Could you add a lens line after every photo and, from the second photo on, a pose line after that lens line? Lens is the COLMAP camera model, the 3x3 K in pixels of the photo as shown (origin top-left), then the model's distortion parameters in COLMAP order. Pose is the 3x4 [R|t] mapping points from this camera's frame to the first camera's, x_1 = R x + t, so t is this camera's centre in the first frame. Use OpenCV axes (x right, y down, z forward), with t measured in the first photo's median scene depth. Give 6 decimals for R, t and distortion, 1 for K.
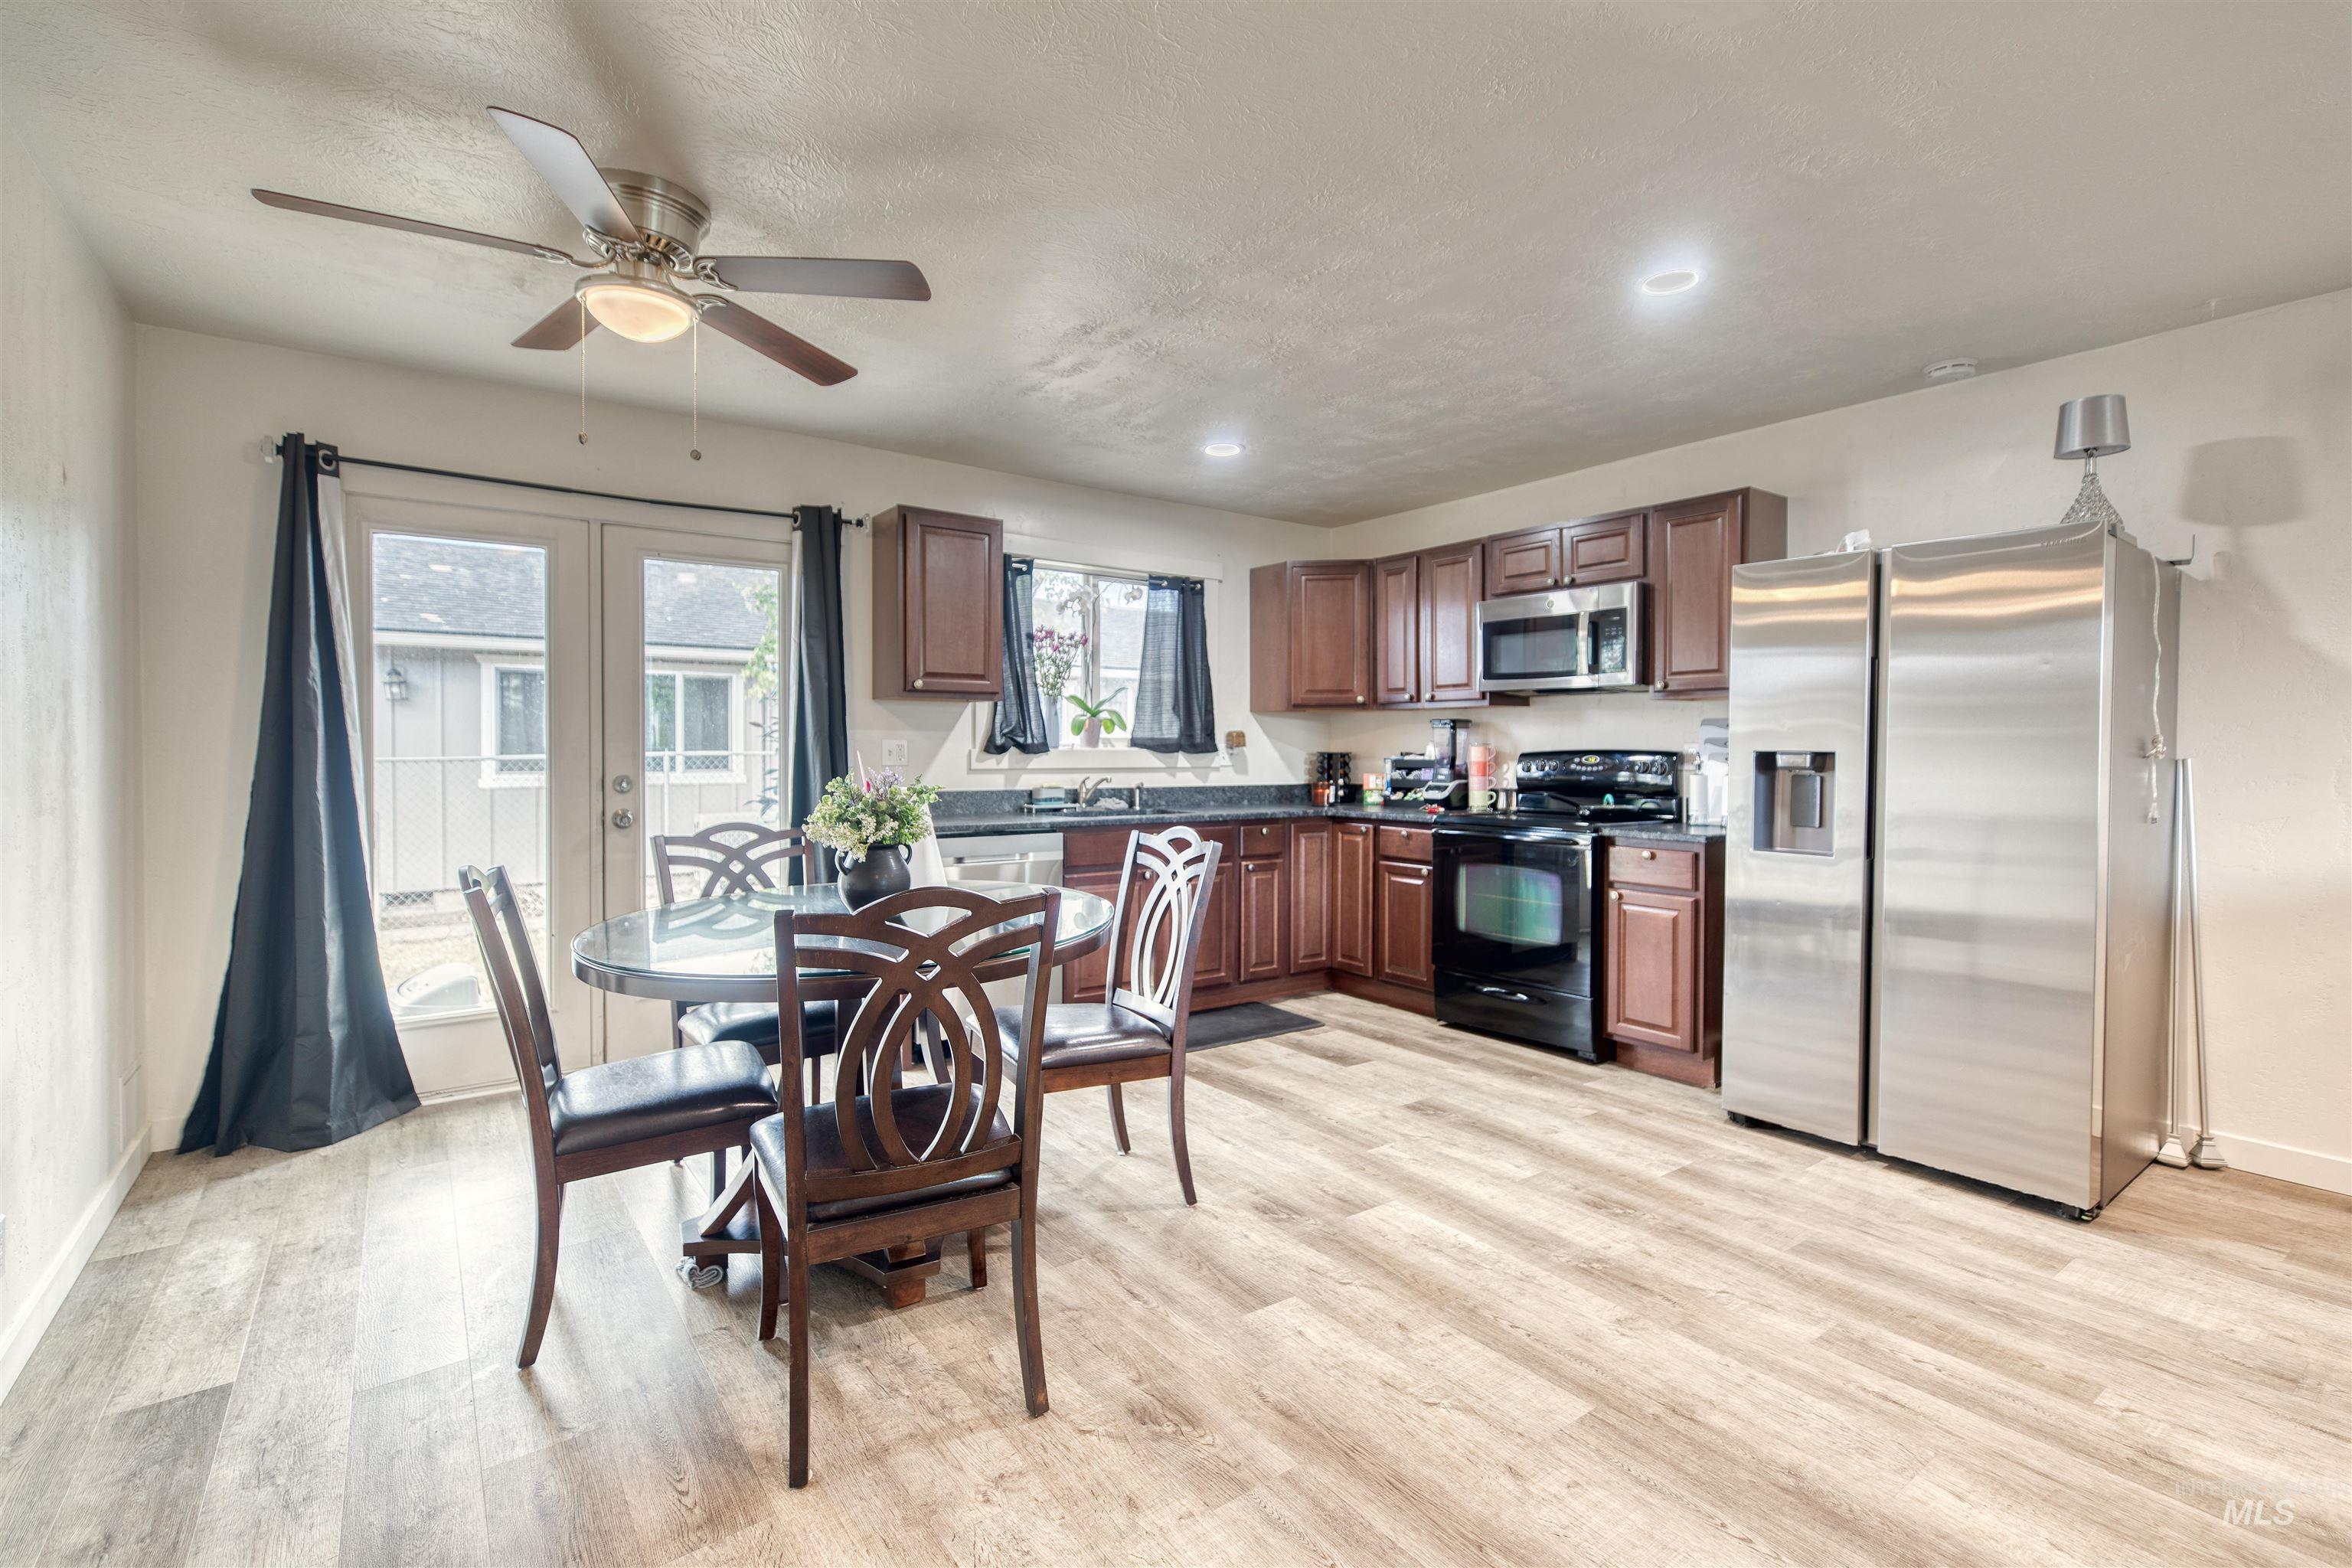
lens RADIAL K [[1075.8, 0, 1173.8], [0, 1075.8, 775.8], [0, 0, 1]] dist [0.003753, -0.001009]
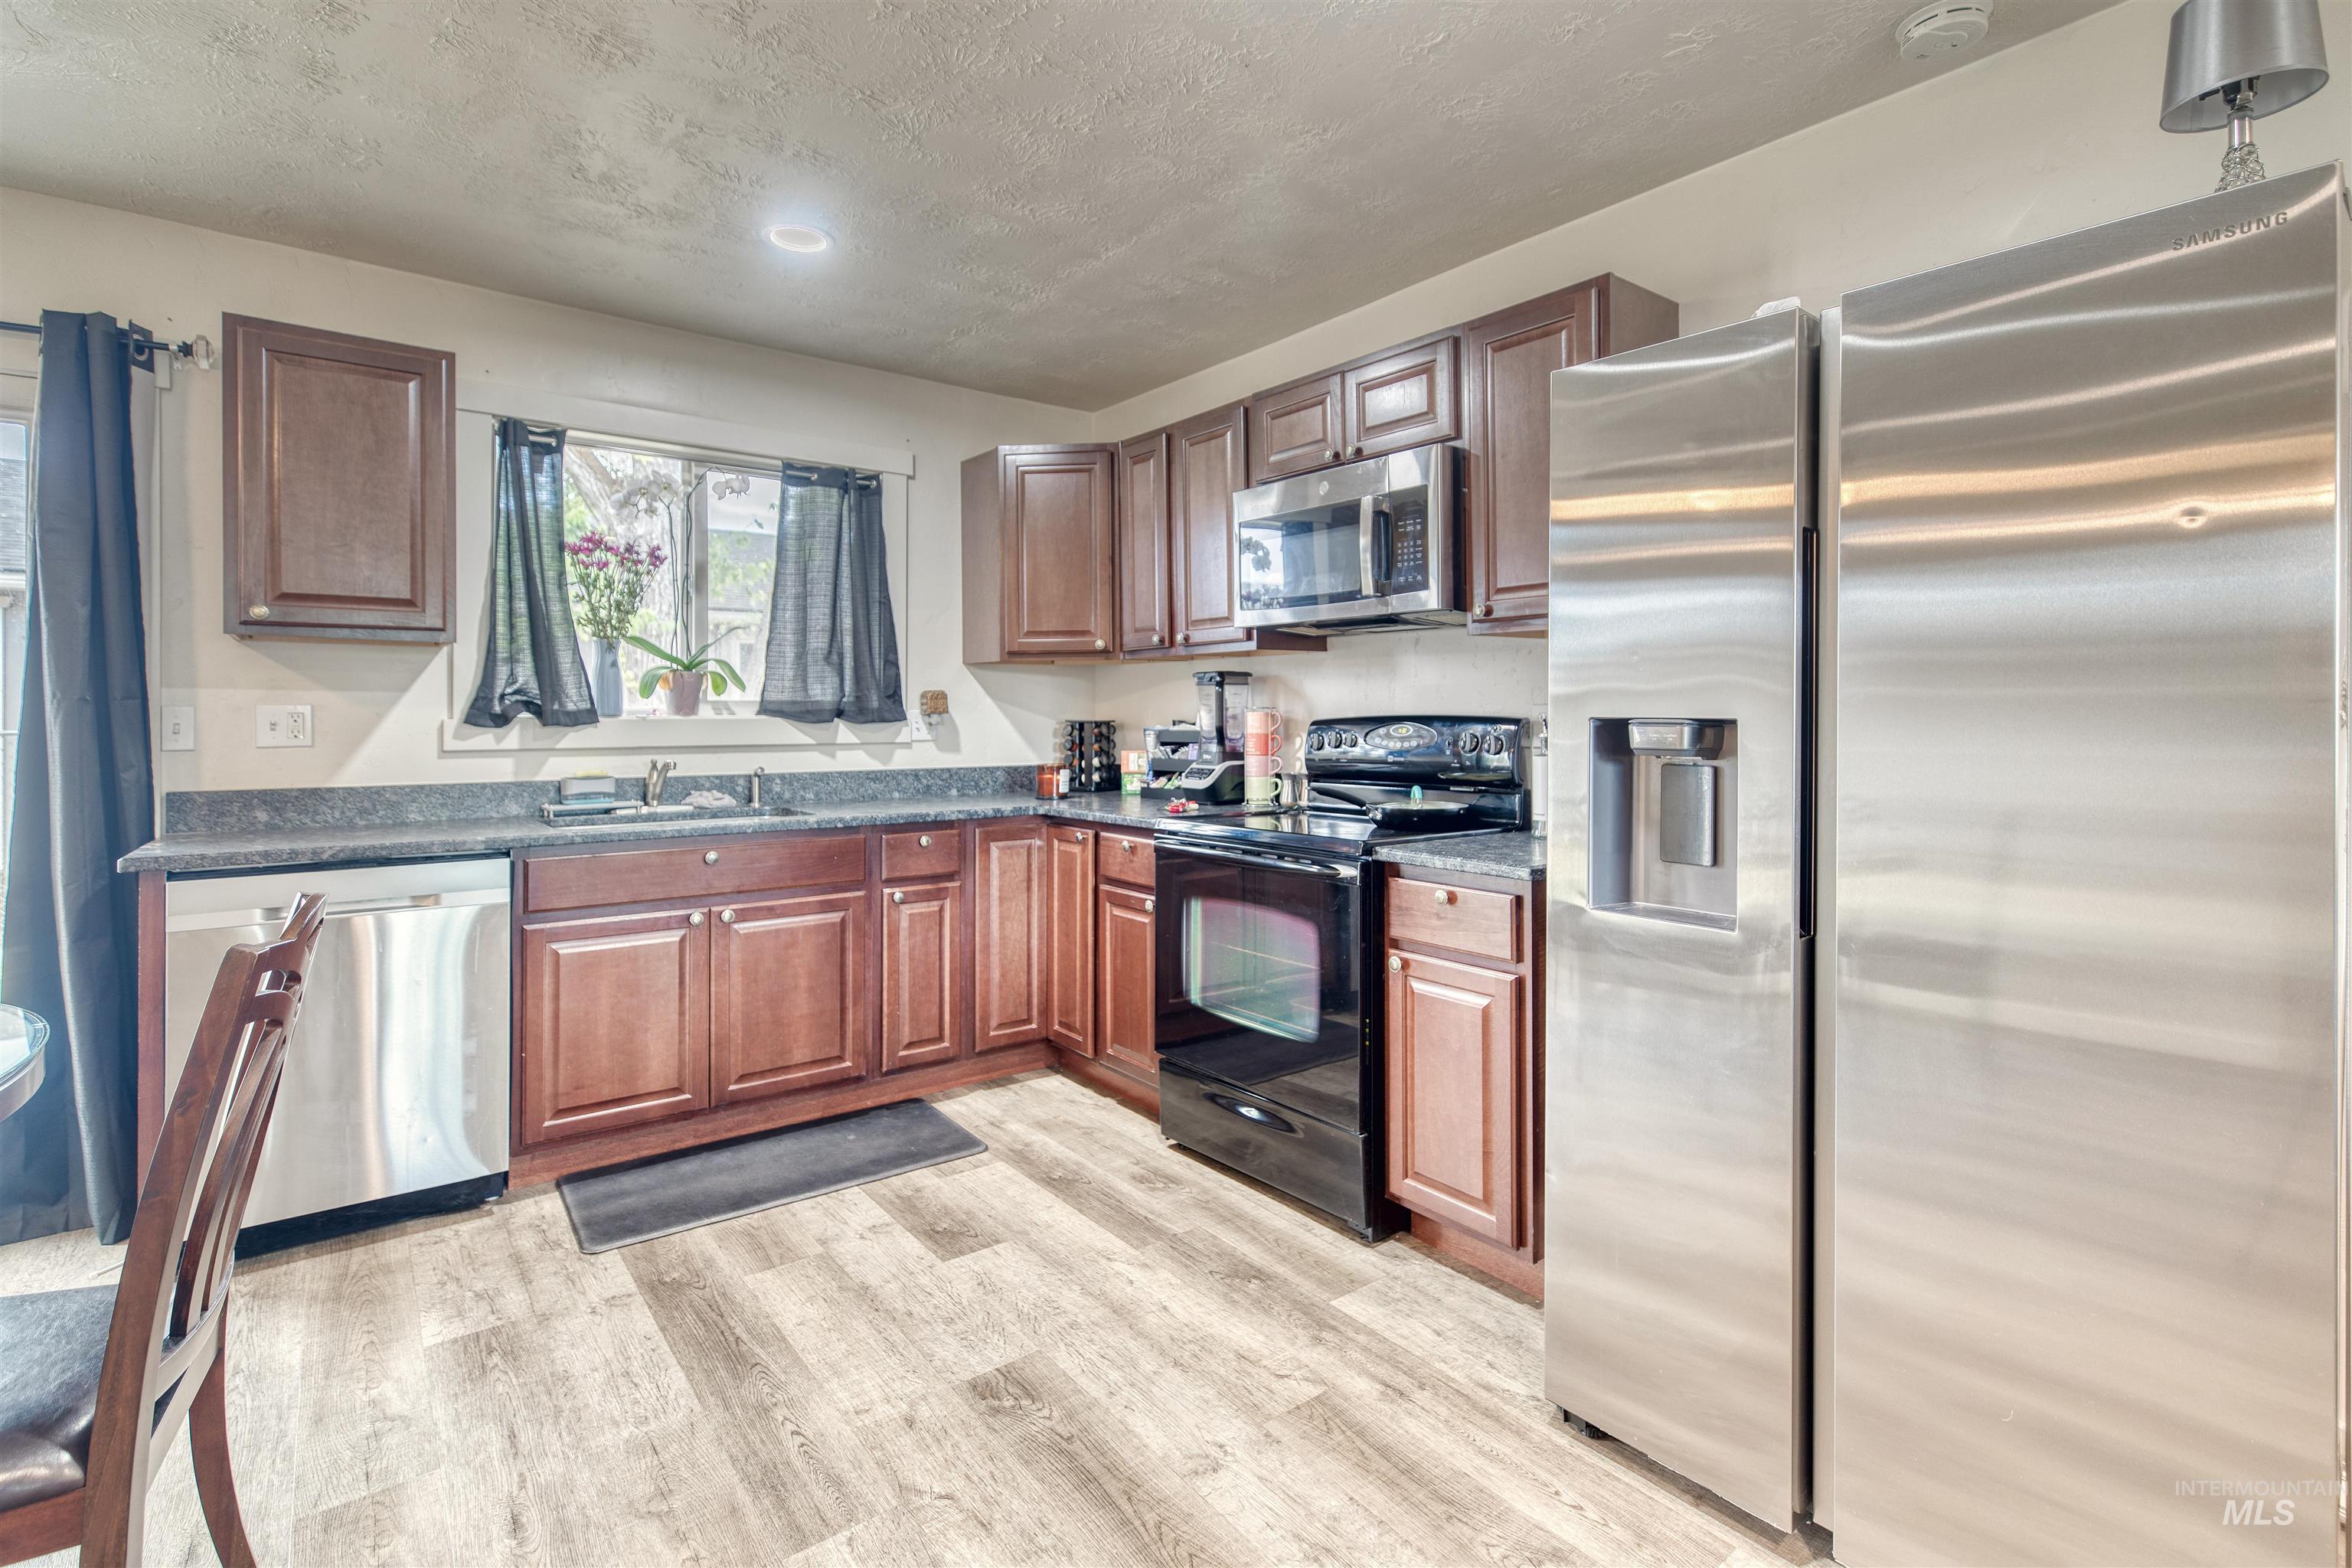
lens RADIAL K [[1075.8, 0, 1186.7], [0, 1075.8, 722.6], [0, 0, 1]] dist [0.003753, -0.001009]
pose [[0.999519, -0.004805, 0.030641, 0.235902], [0.005366, 0.999819, -0.018238, -0.008831], [-0.030548, 0.018394, 0.999364, 0.349097]]
